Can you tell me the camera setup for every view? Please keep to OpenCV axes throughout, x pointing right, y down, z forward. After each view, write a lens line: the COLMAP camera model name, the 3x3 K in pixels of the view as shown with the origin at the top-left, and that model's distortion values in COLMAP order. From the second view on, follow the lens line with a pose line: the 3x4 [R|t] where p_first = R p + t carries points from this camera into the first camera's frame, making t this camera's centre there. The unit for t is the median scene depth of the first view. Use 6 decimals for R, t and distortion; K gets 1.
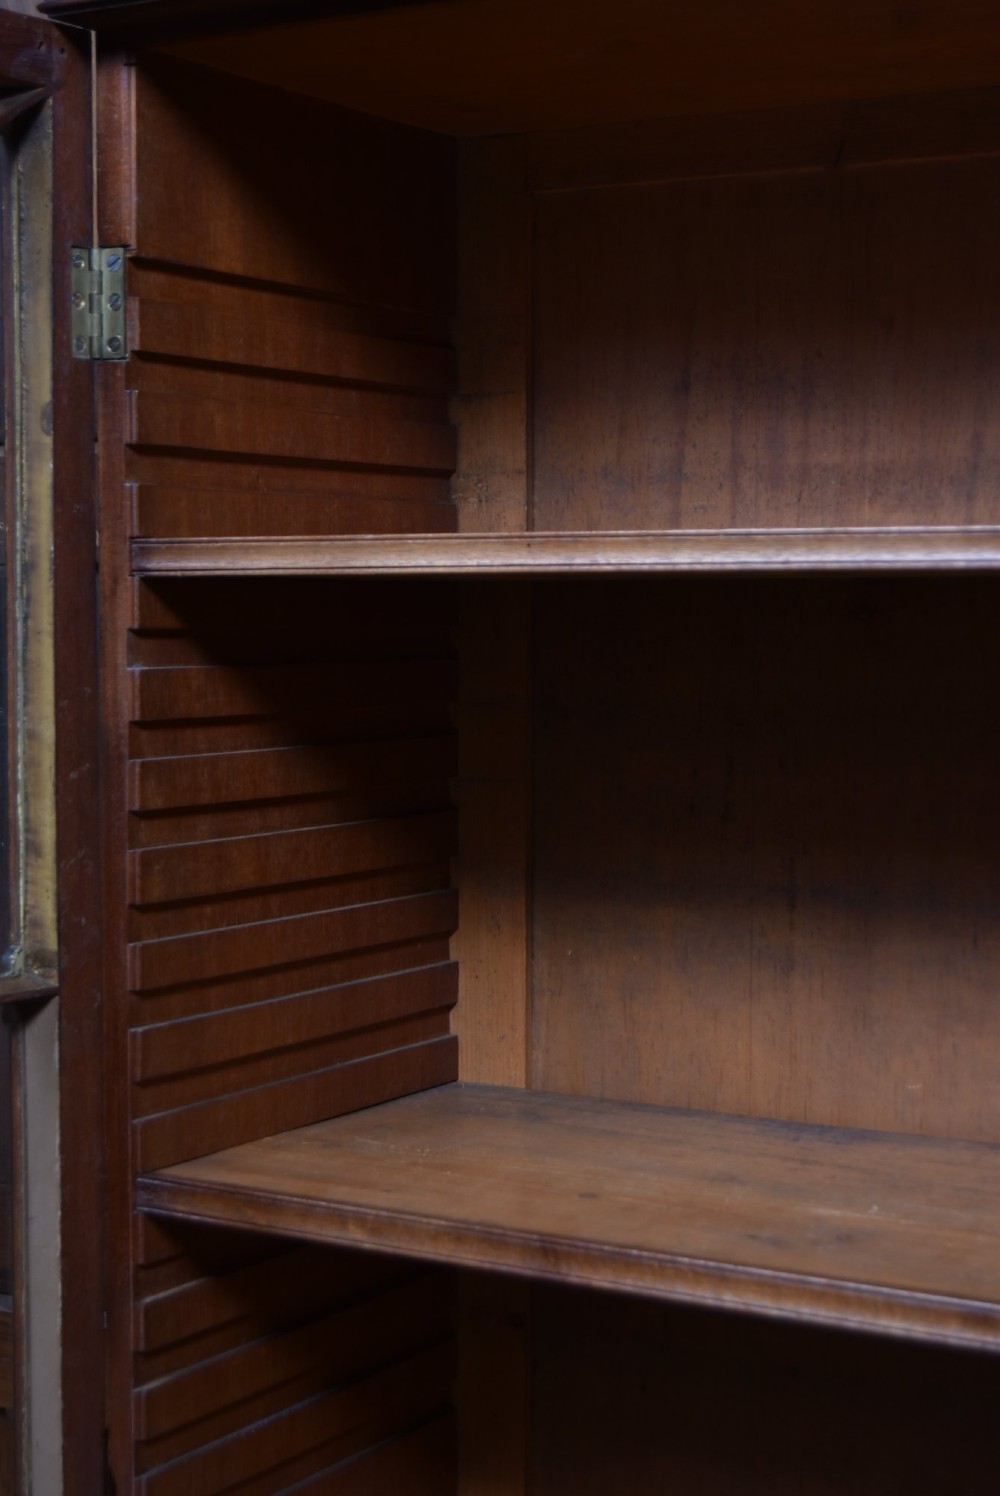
lens RADIAL K [[2547.3, 0, 500.5], [0, 2547.3, 748.8], [0, 0, 1]] dist [-0.051247, 0.000000]
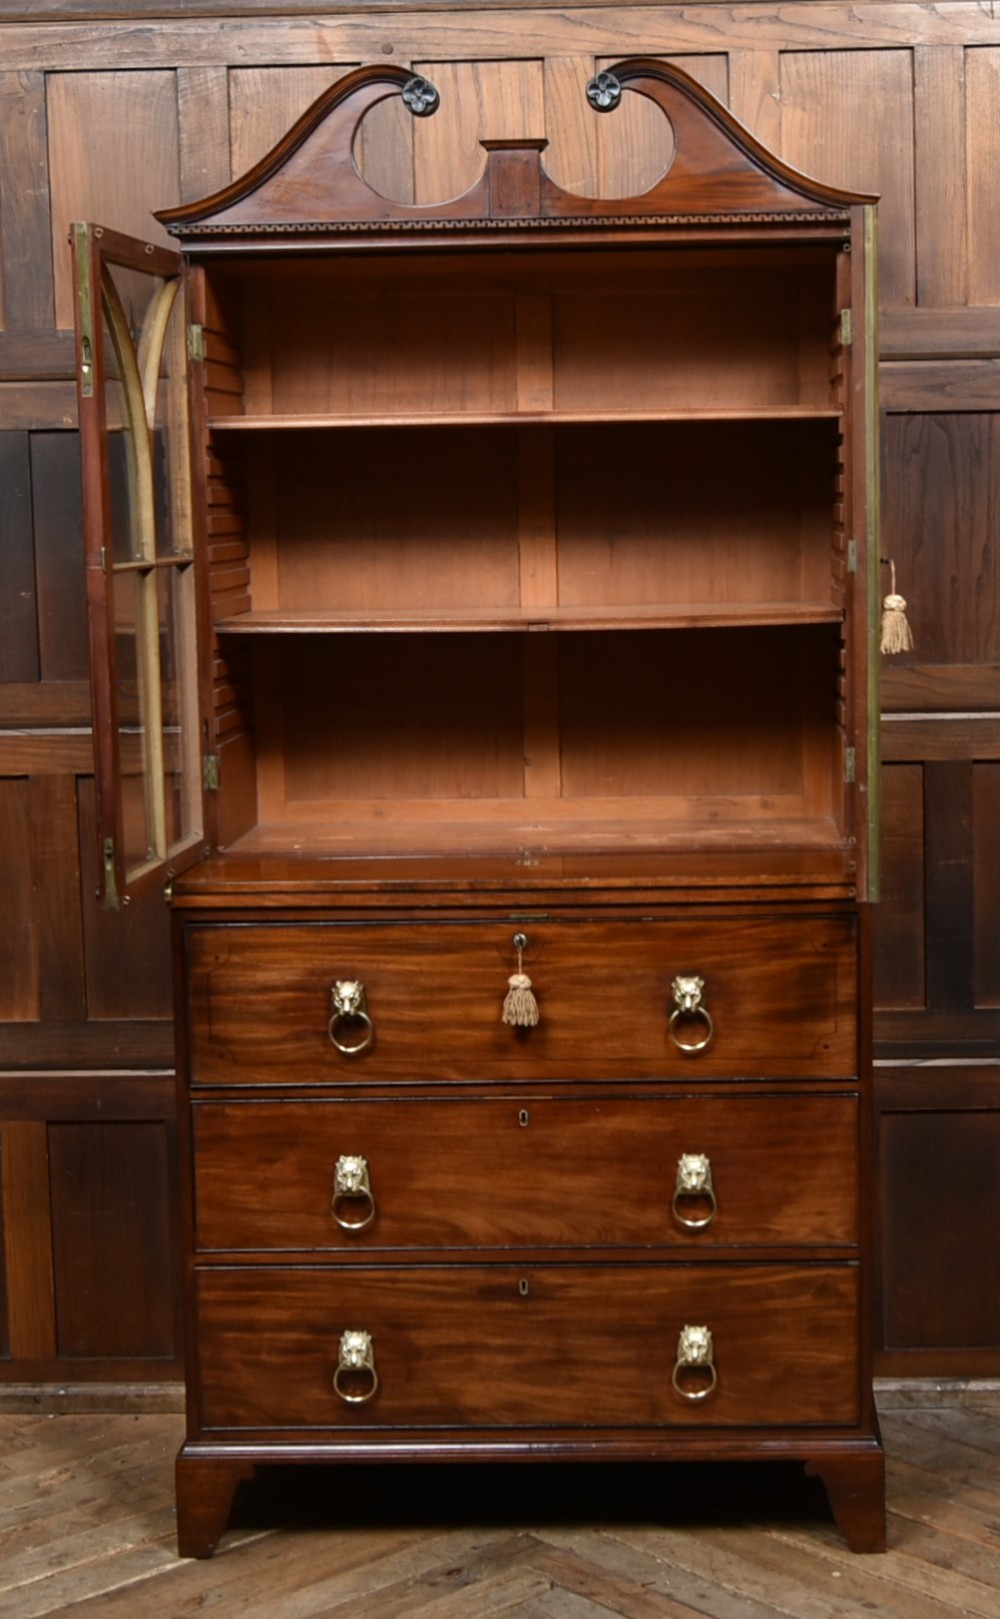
lens RADIAL K [[2454.3, 0, 645.0], [0, 2454.3, 721.4], [0, 0, 1]] dist [-0.033245, 0.000000]
pose [[0.870732, -0.065392, 0.487390, -1.081843], [0.048902, 0.997721, 0.046498, 0.164996], [-0.489320, -0.016653, 0.871945, -1.768983]]
